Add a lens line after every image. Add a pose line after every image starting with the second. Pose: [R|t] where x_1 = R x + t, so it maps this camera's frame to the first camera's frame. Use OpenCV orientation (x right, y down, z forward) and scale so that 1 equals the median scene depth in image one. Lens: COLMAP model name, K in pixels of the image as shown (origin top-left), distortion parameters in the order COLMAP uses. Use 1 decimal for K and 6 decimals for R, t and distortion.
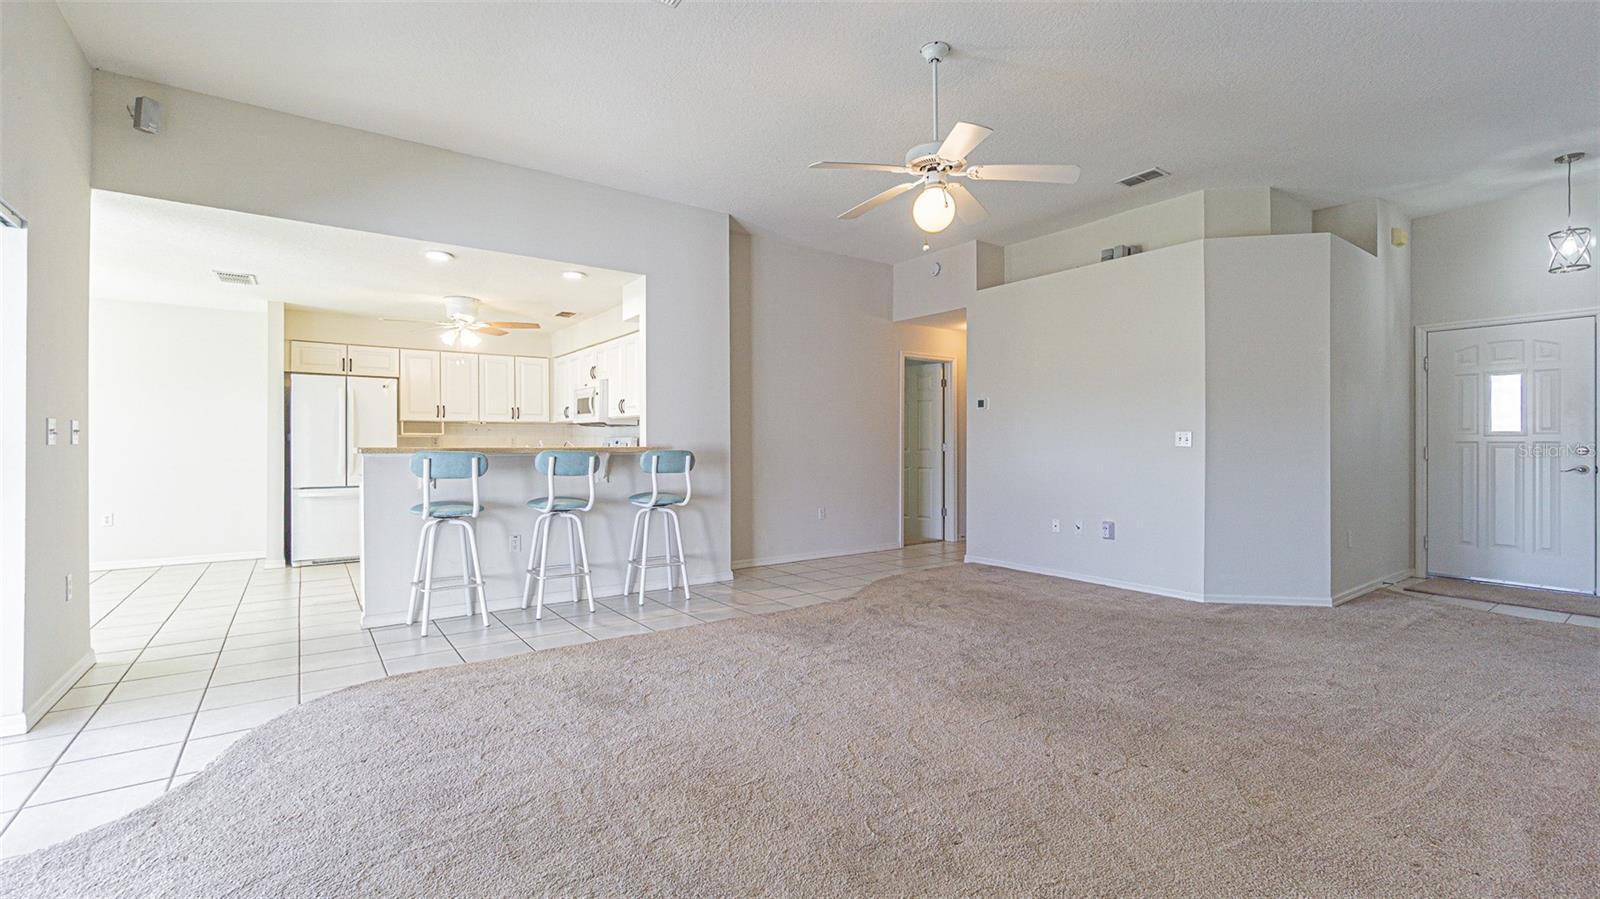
lens RADIAL K [[692.2, 0, 792.7], [0, 692.2, 436.7], [0, 0, 1]] dist [-0.001138, -0.000085]
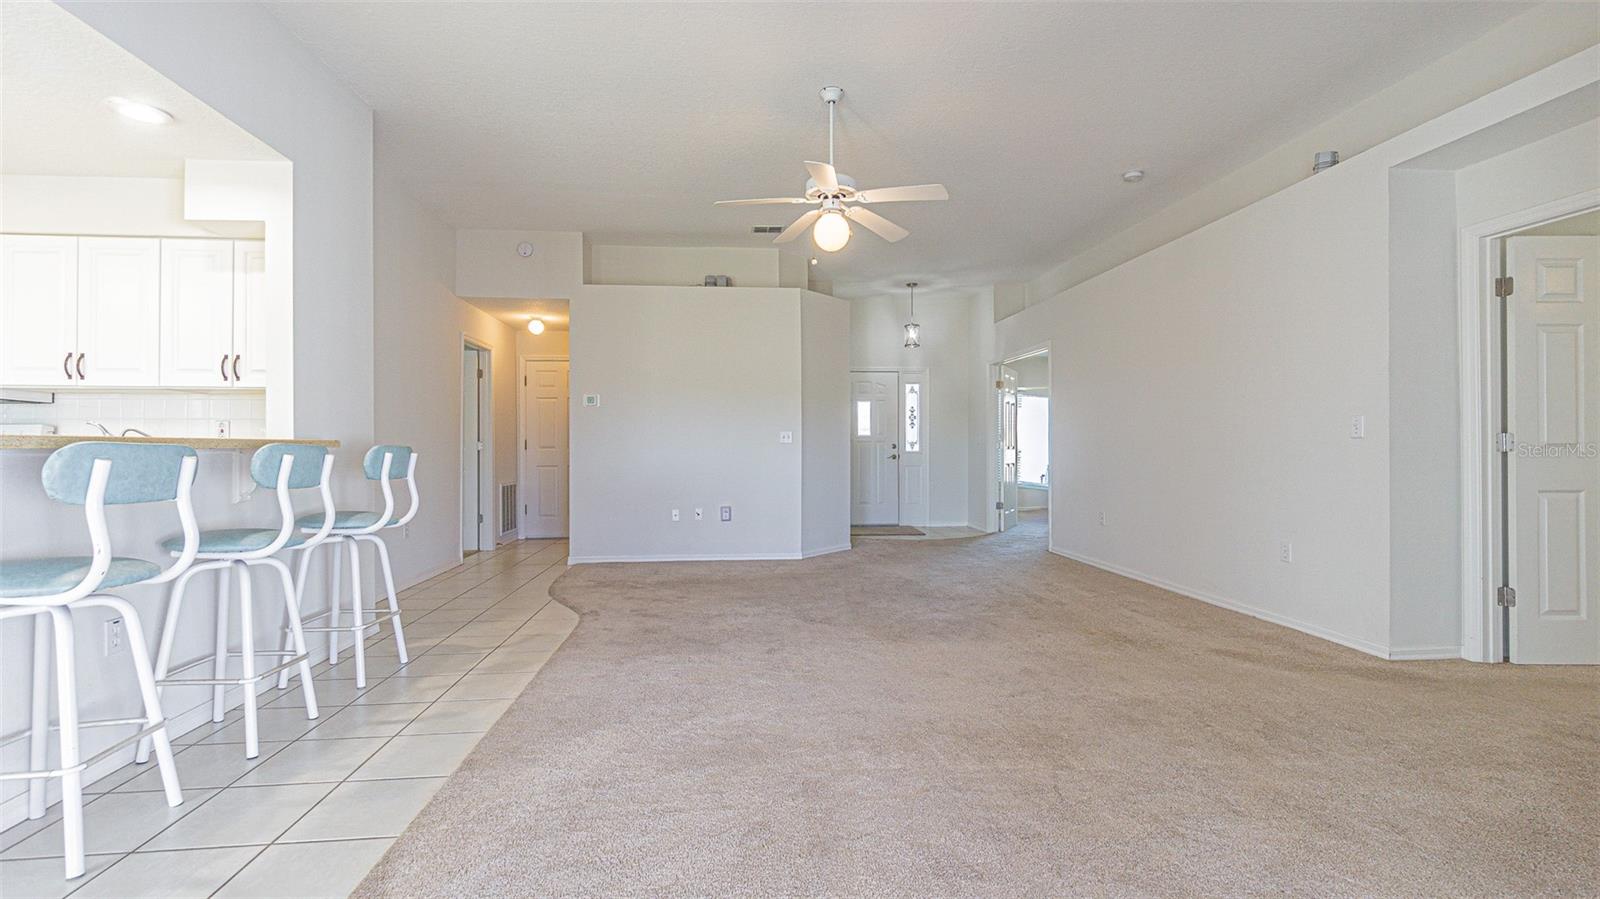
lens RADIAL K [[692.2, 0, 792.7], [0, 692.2, 436.7], [0, 0, 1]] dist [-0.001138, -0.000085]
pose [[0.496505, 0.011534, 0.867957, -0.526630], [-0.005704, 0.999933, -0.010025, 0.014696], [-0.868015, 0.000027, 0.496538, 0.312678]]
